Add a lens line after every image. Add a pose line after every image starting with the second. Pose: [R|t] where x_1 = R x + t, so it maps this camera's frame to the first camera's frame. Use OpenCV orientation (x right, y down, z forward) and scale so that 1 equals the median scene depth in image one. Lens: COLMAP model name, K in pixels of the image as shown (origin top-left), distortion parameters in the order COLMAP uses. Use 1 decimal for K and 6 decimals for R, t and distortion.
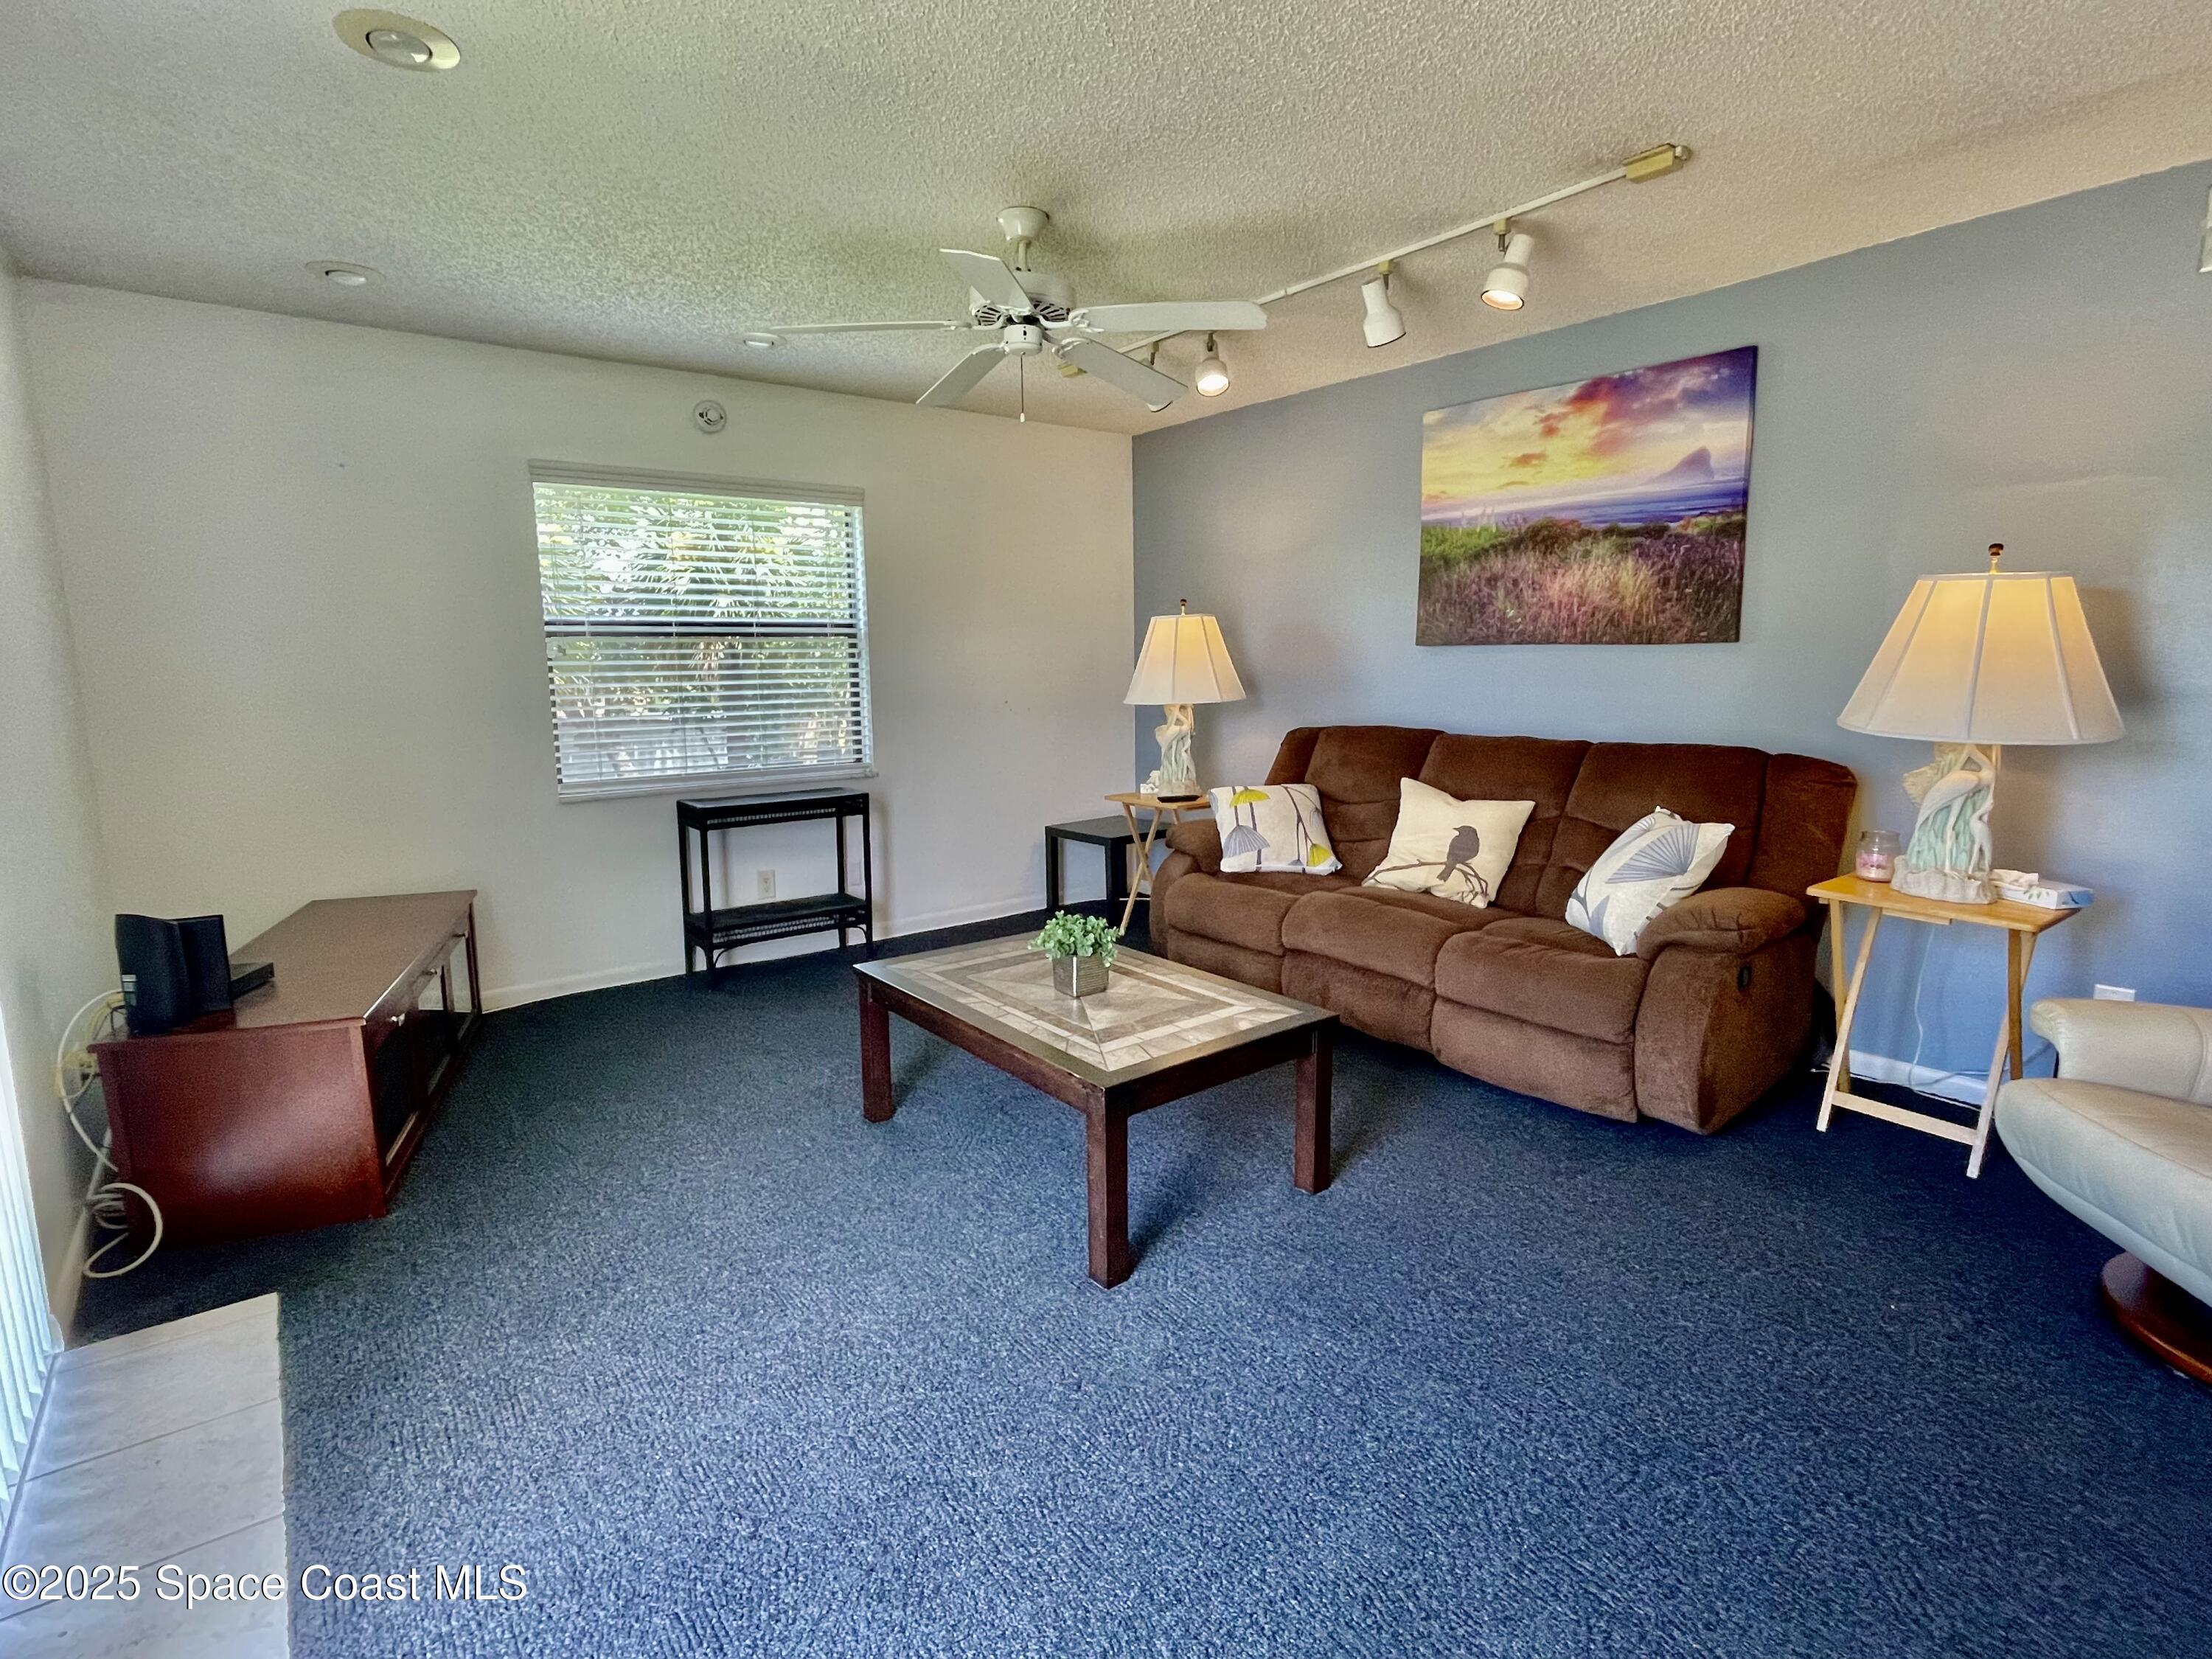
lens RADIAL K [[1108.3, 0, 1102.4], [0, 1108.3, 835.3], [0, 0, 1]] dist [-0.001567, 0.000328]
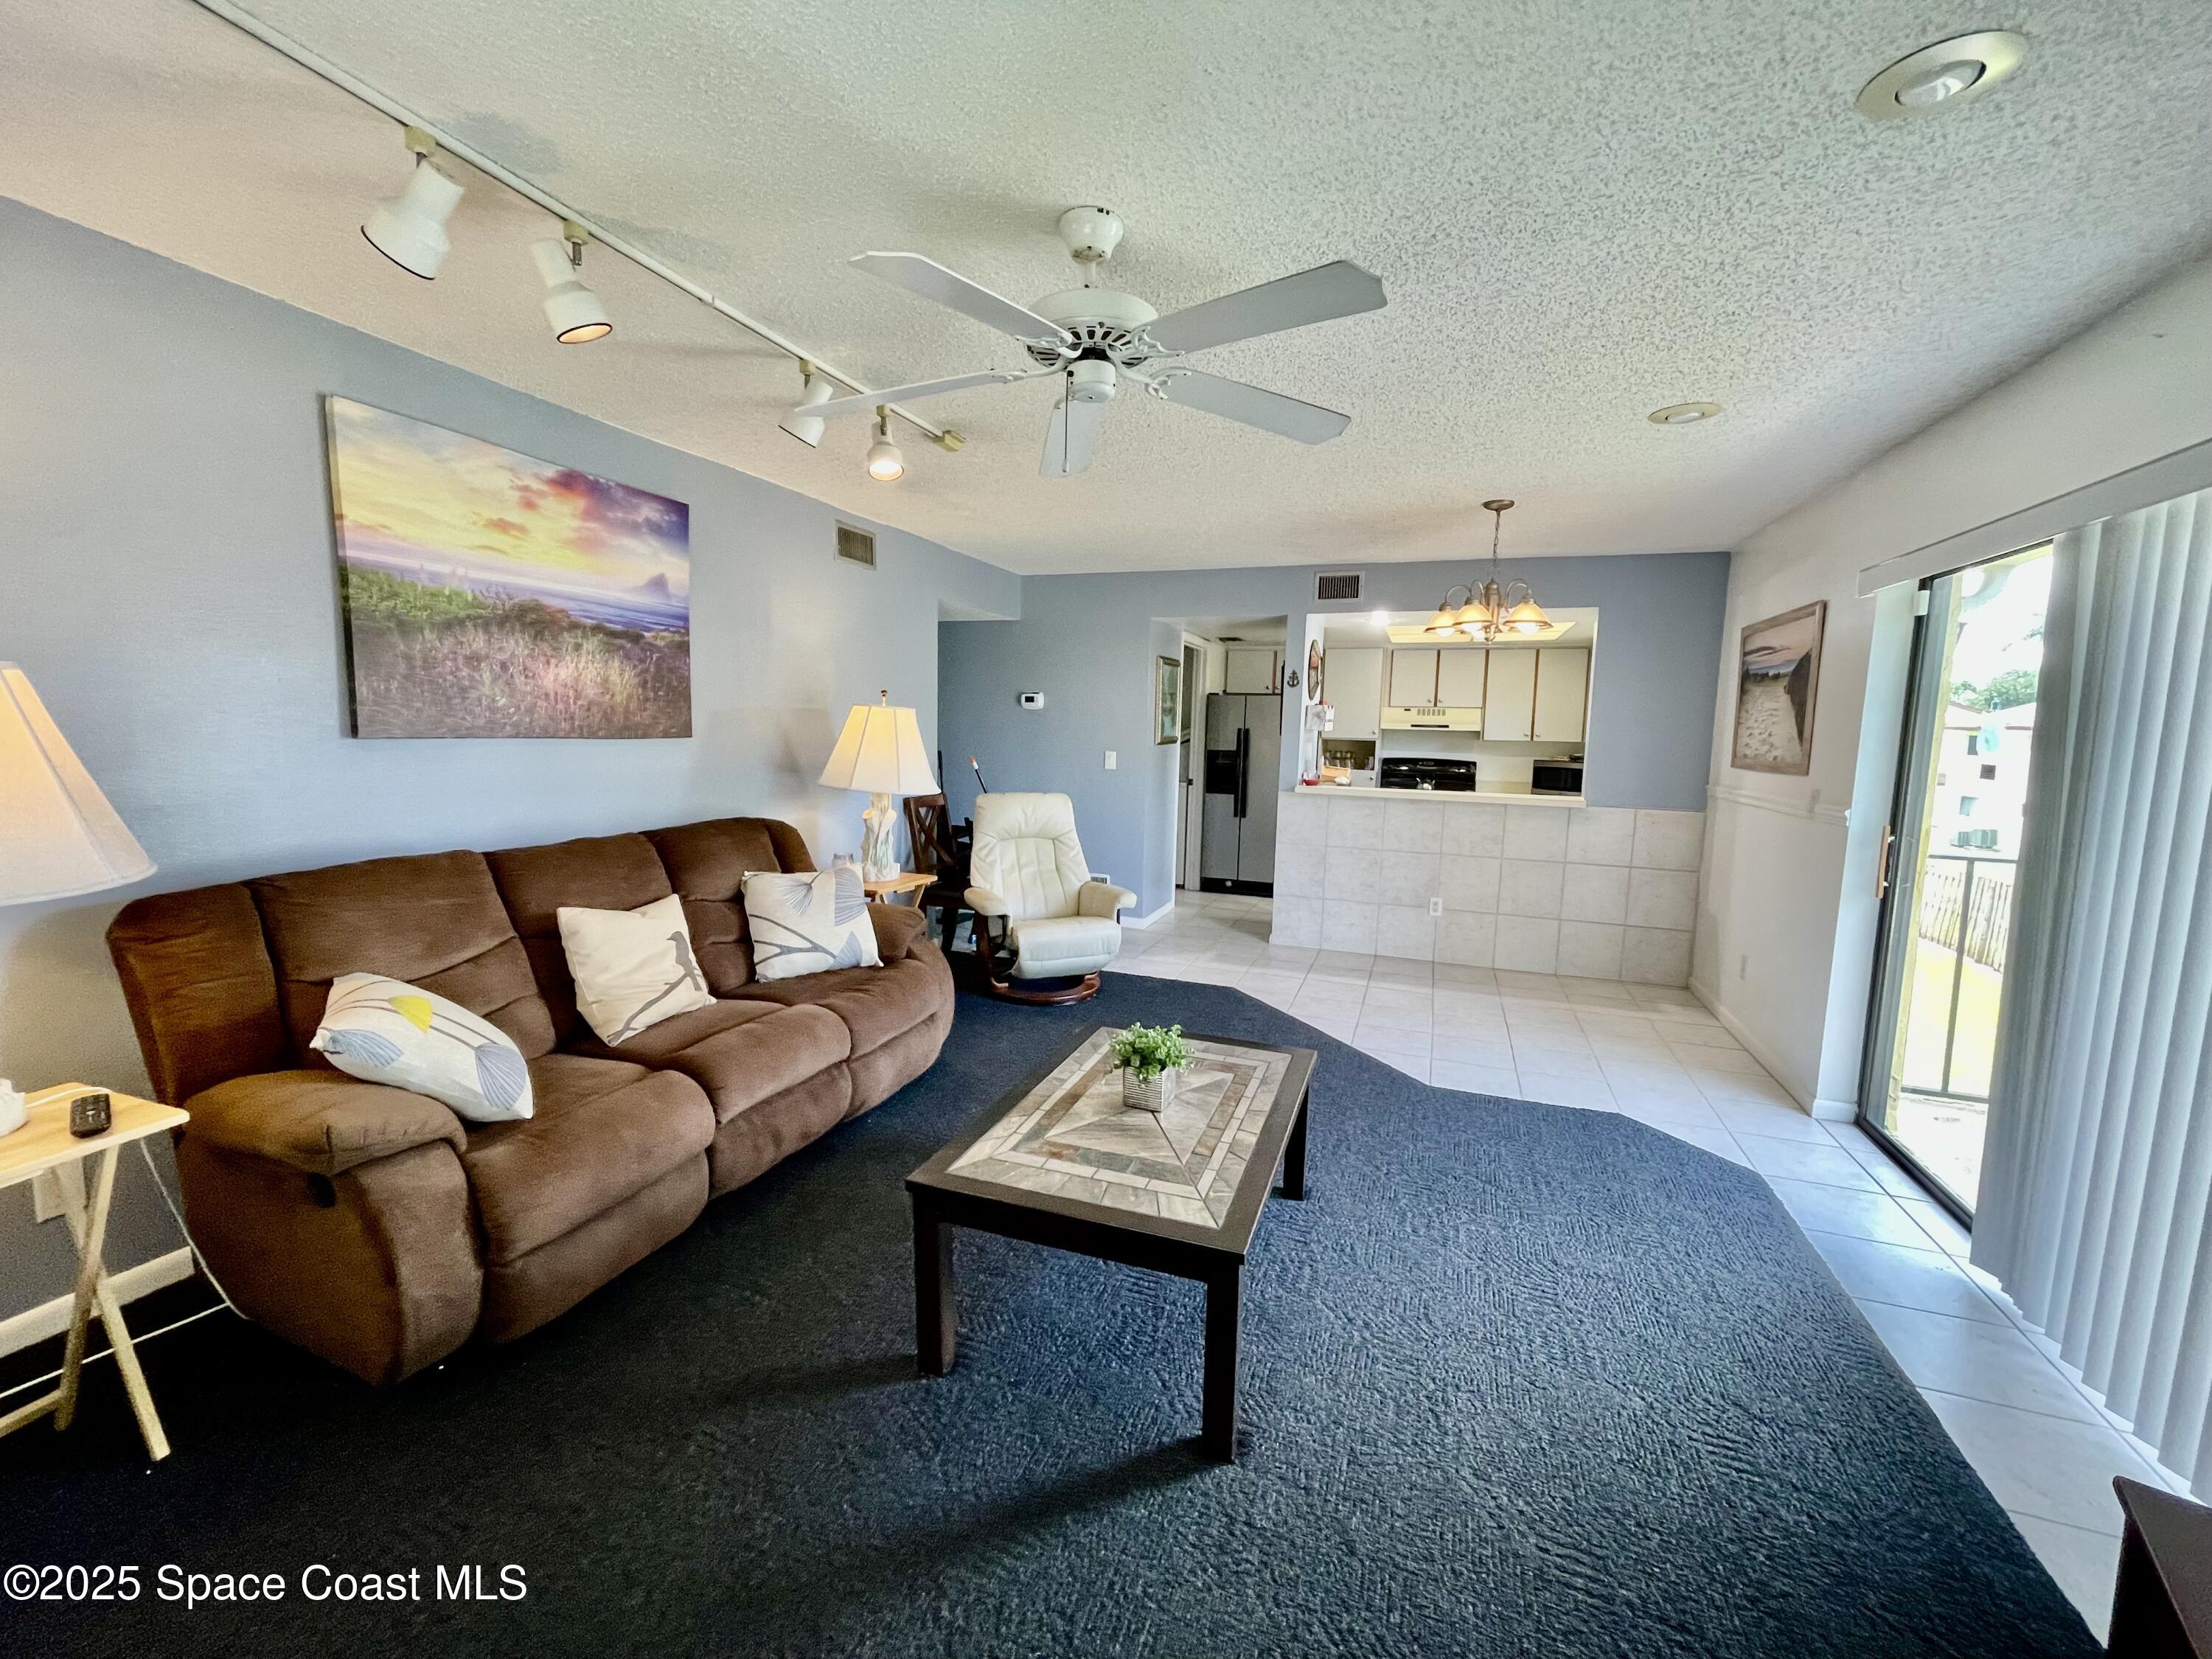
lens RADIAL K [[892.9, 0, 1102.2], [0, 892.9, 827.4], [0, 0, 1]] dist [-0.001543, 0.000004]
pose [[-0.525731, -0.100846, 0.844652, -0.486982], [0.118047, 0.974691, 0.189846, -0.193783], [-0.842420, 0.199517, -0.500521, 1.036927]]
